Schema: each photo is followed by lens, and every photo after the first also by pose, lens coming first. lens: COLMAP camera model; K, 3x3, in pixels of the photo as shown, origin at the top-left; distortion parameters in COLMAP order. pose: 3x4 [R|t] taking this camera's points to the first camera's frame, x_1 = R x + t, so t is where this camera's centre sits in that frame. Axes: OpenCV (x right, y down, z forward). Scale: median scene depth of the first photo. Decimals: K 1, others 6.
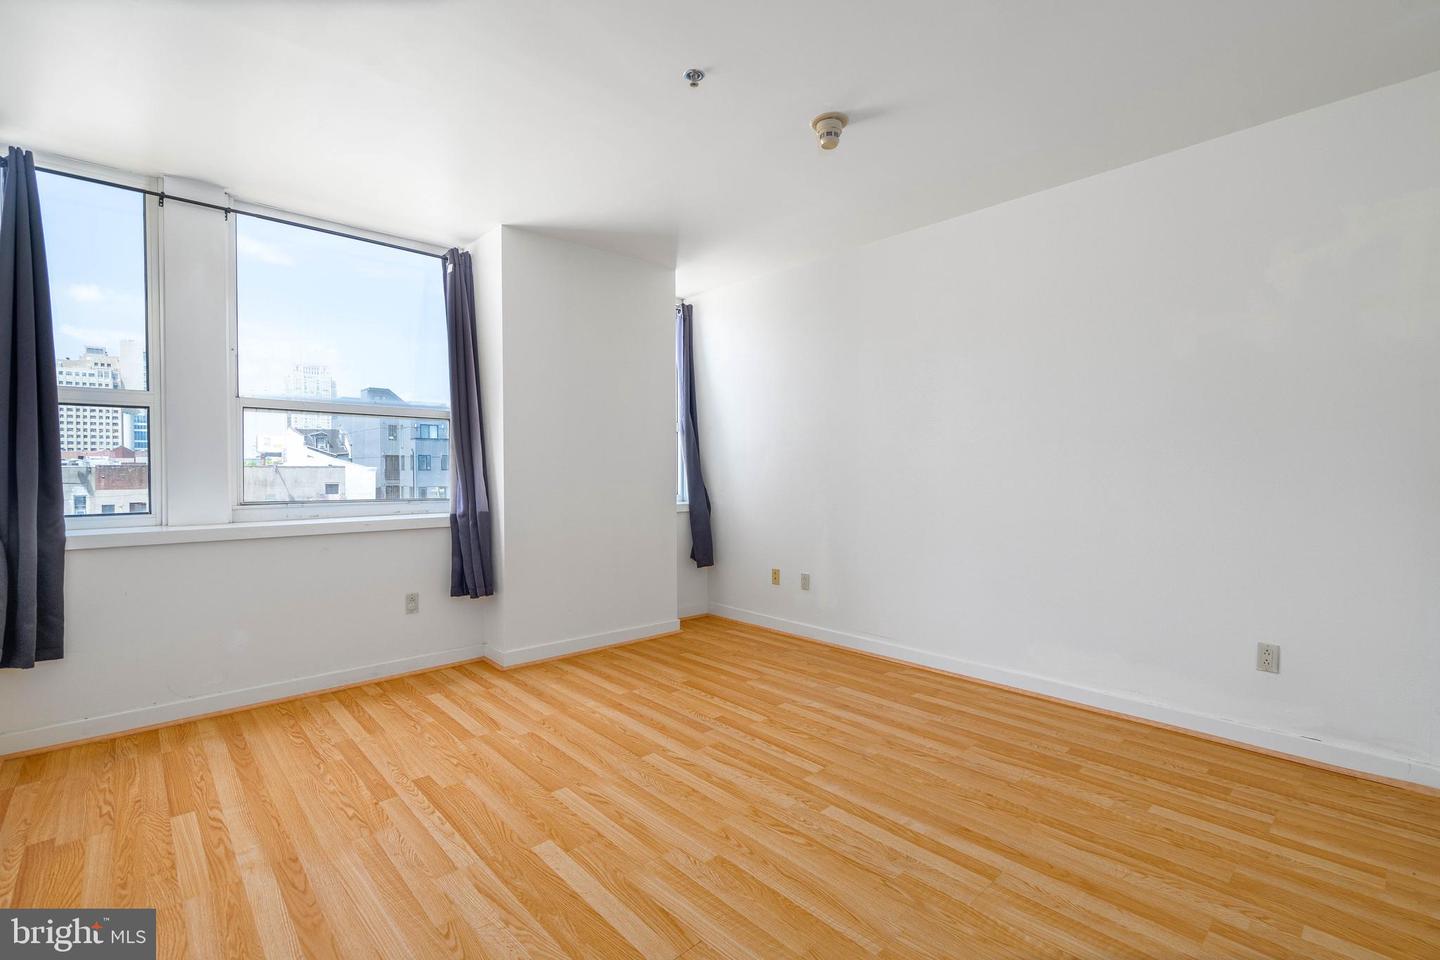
lens RADIAL K [[657.3, 0, 727.6], [0, 657.3, 478.9], [0, 0, 1]] dist [0.002837, 0.000087]
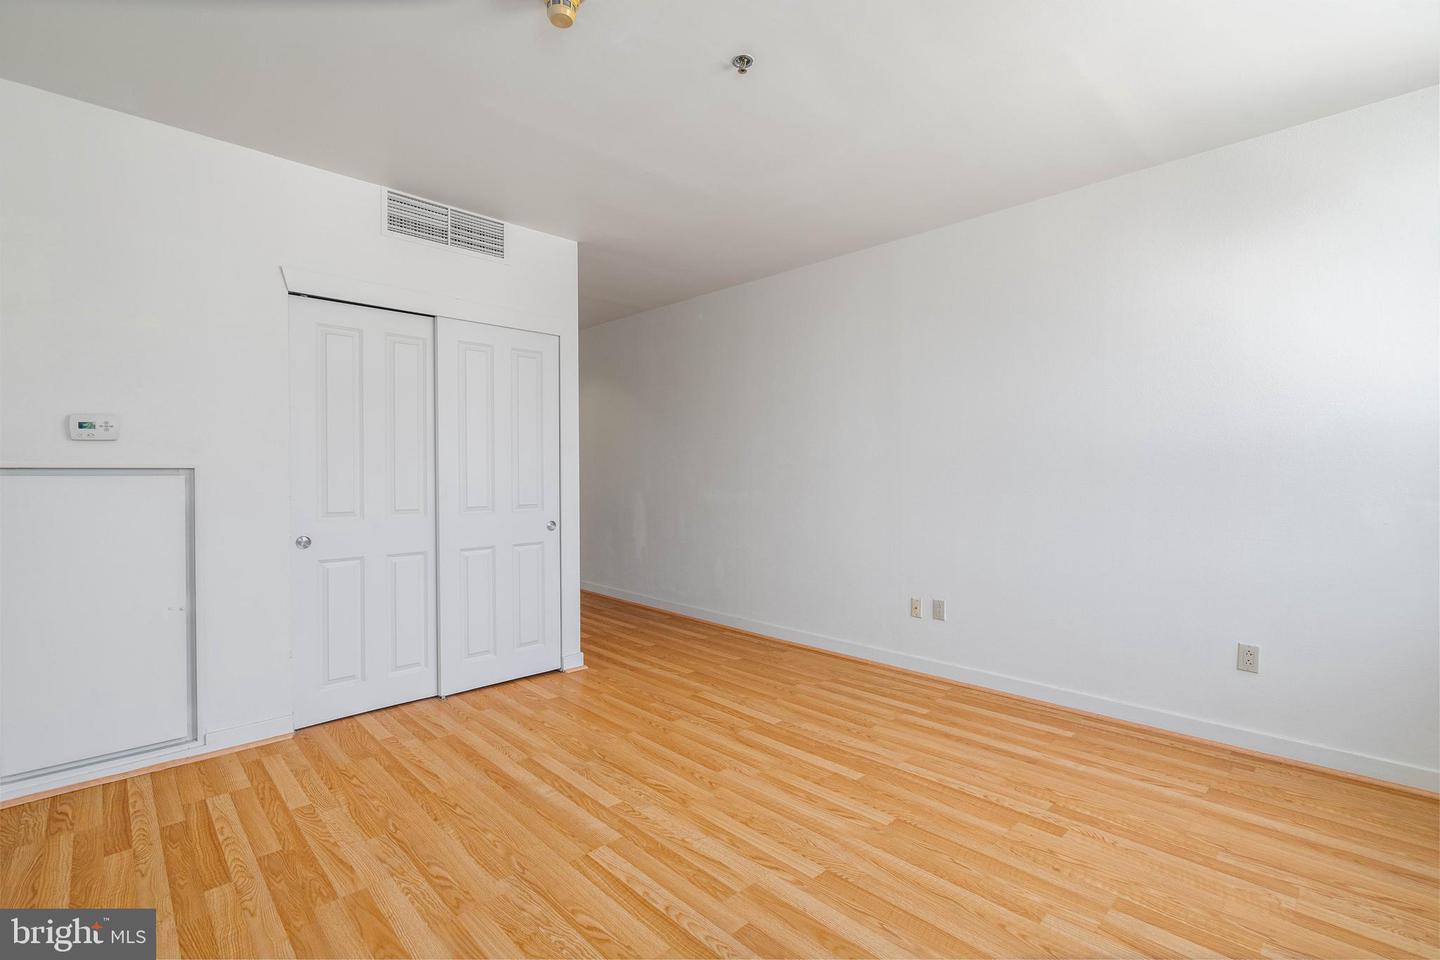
lens RADIAL K [[657.3, 0, 727.6], [0, 657.3, 478.9], [0, 0, 1]] dist [0.002837, 0.000087]
pose [[-0.999845, 0.004580, -0.016975, -0.012234], [0.004044, 0.999498, 0.031424, -0.043334], [0.017110, 0.031350, -0.999362, 1.983109]]
